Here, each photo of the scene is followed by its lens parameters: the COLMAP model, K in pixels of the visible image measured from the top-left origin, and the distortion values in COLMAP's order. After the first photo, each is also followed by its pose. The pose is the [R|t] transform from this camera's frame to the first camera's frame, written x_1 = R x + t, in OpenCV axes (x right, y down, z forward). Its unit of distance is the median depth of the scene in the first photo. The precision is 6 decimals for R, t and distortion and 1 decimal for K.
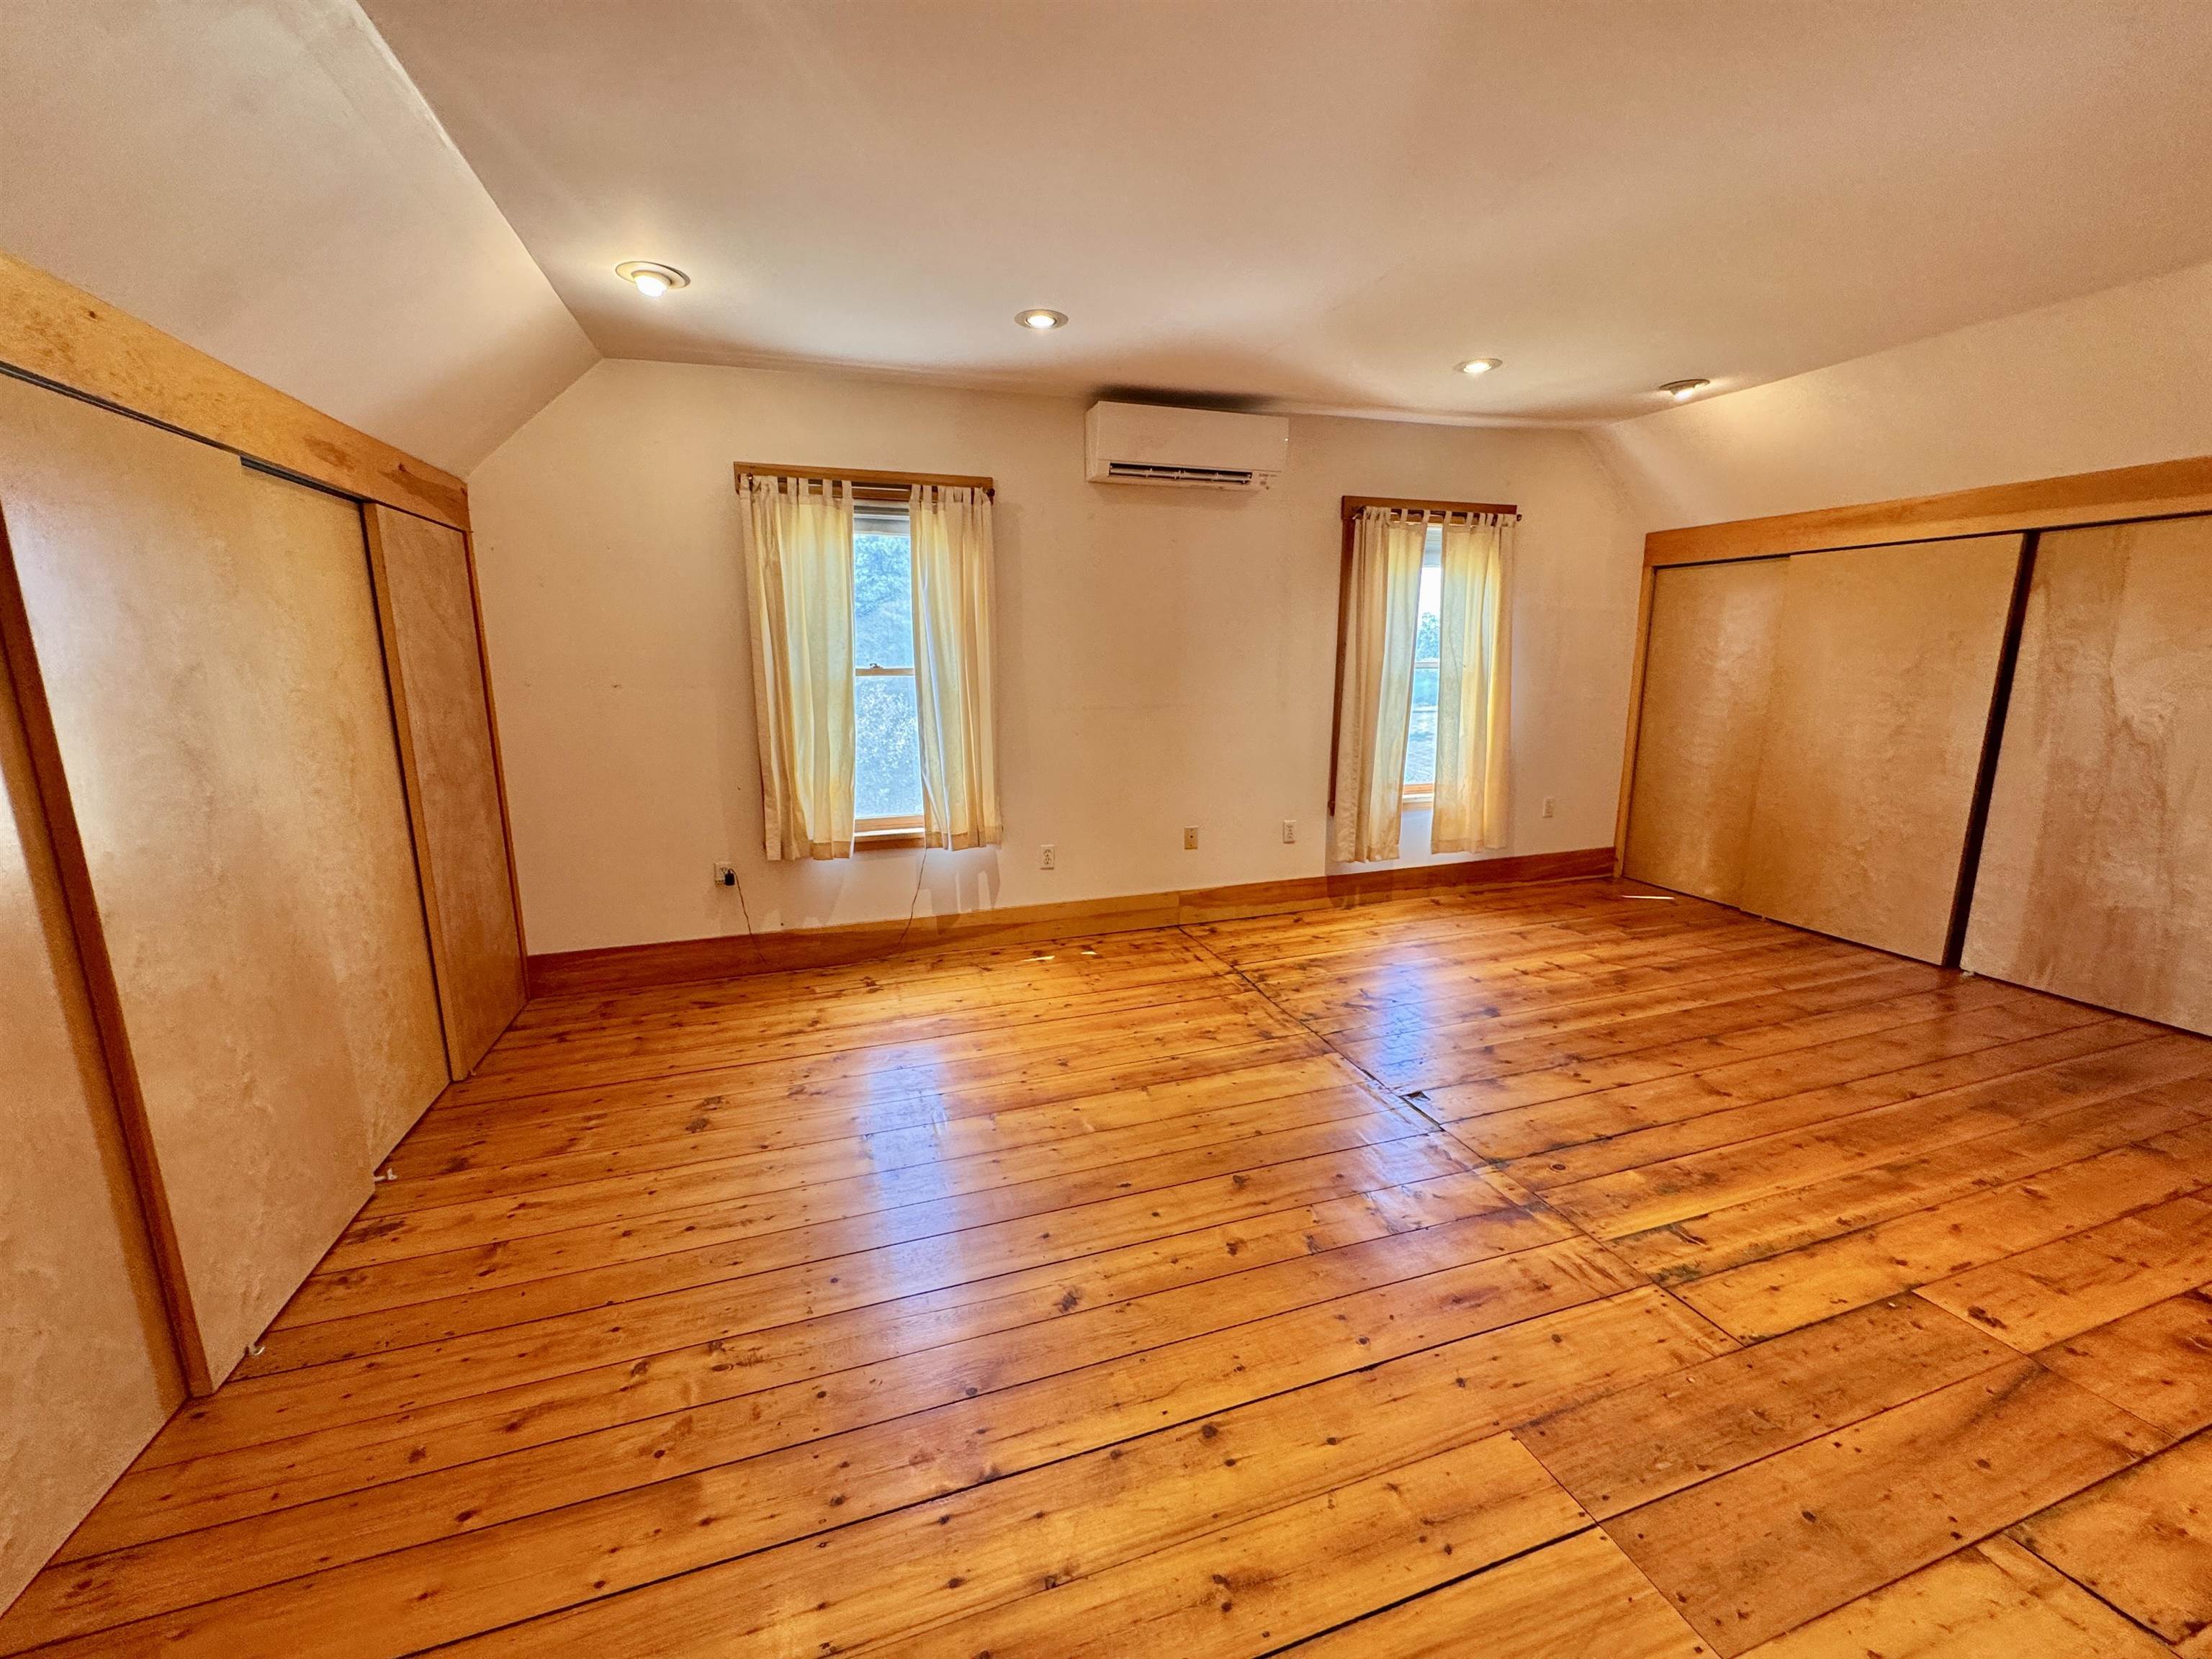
lens RADIAL K [[887.6, 0, 1107.8], [0, 887.6, 827.3], [0, 0, 1]] dist [-0.004807, 0.000816]
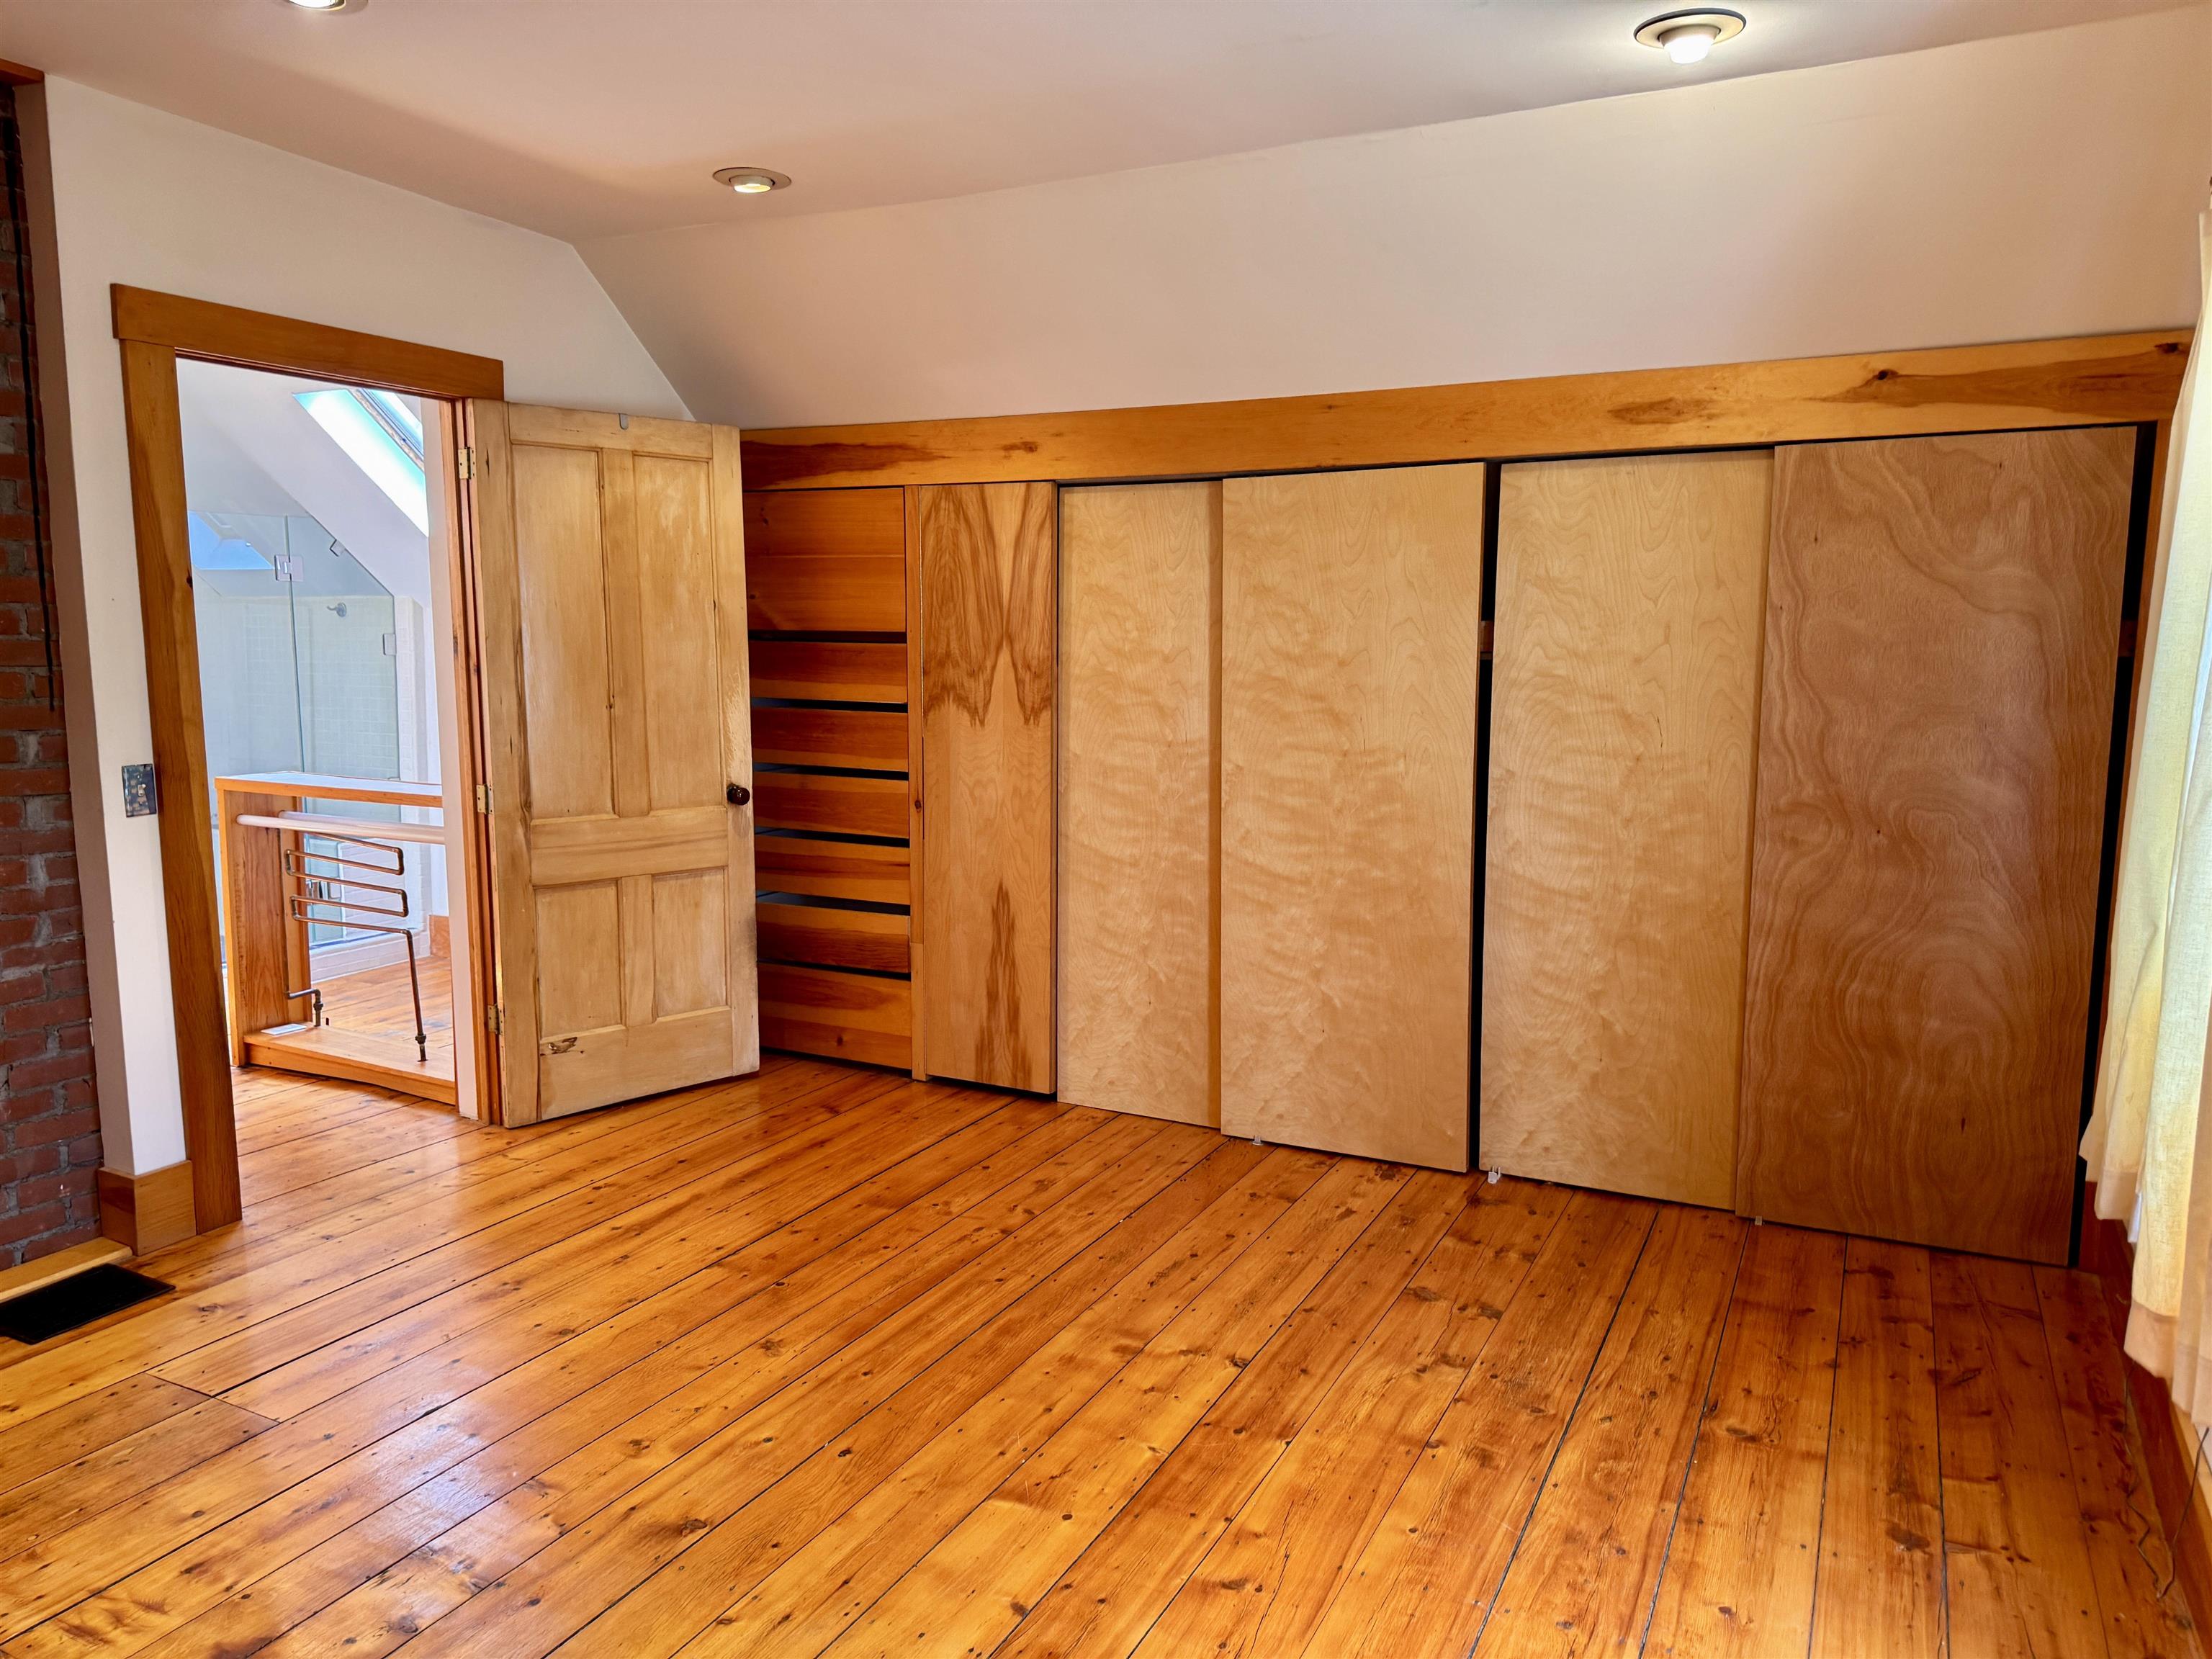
lens RADIAL K [[1537.2, 0, 1105.4], [0, 1537.2, 833.2], [0, 0, 1]] dist [0.045215, -0.055085]
pose [[-0.713371, 0.095452, -0.694256, 0.422921], [-0.127077, 0.956637, 0.262102, -0.240721], [0.689168, 0.275200, -0.670307, 1.182804]]
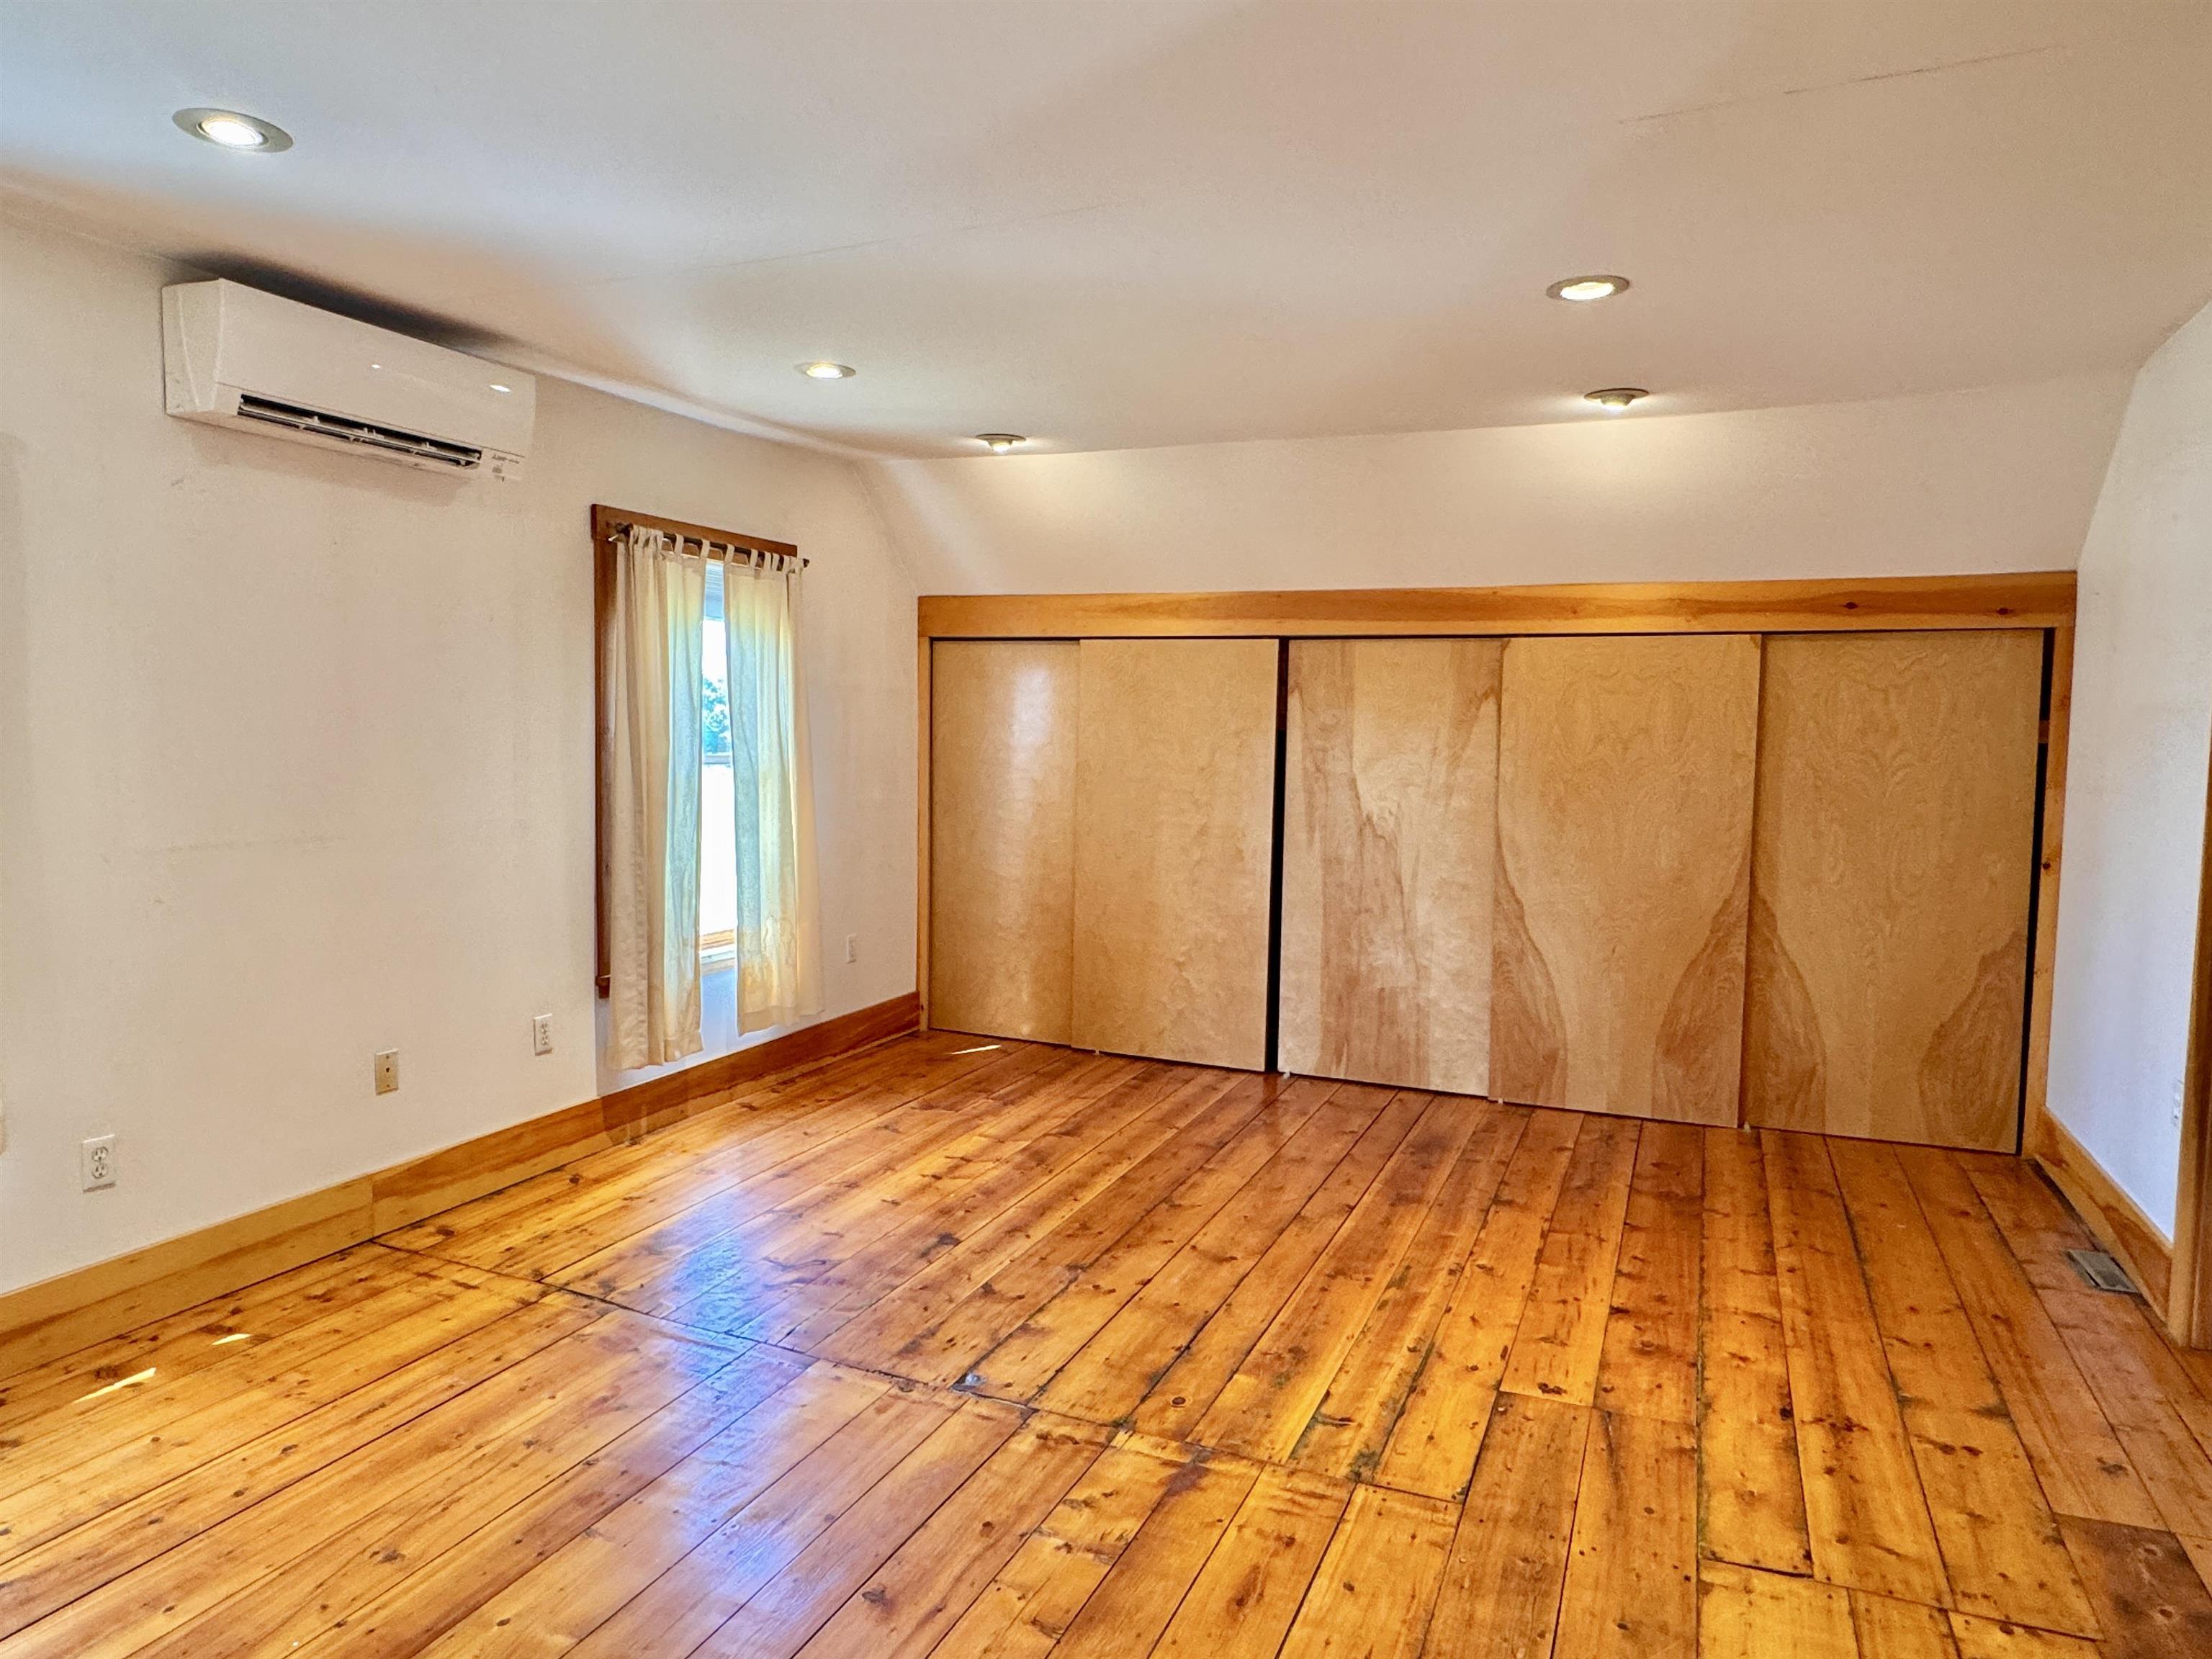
lens RADIAL K [[1369.4, 0, 1107.6], [0, 1369.4, 827.5], [0, 0, 1]] dist [-0.004406, 0.001496]
pose [[0.665206, -0.036757, 0.745755, -0.295604], [0.120531, 0.990974, -0.058670, -0.043673], [-0.736867, 0.128914, 0.663632, 0.110490]]
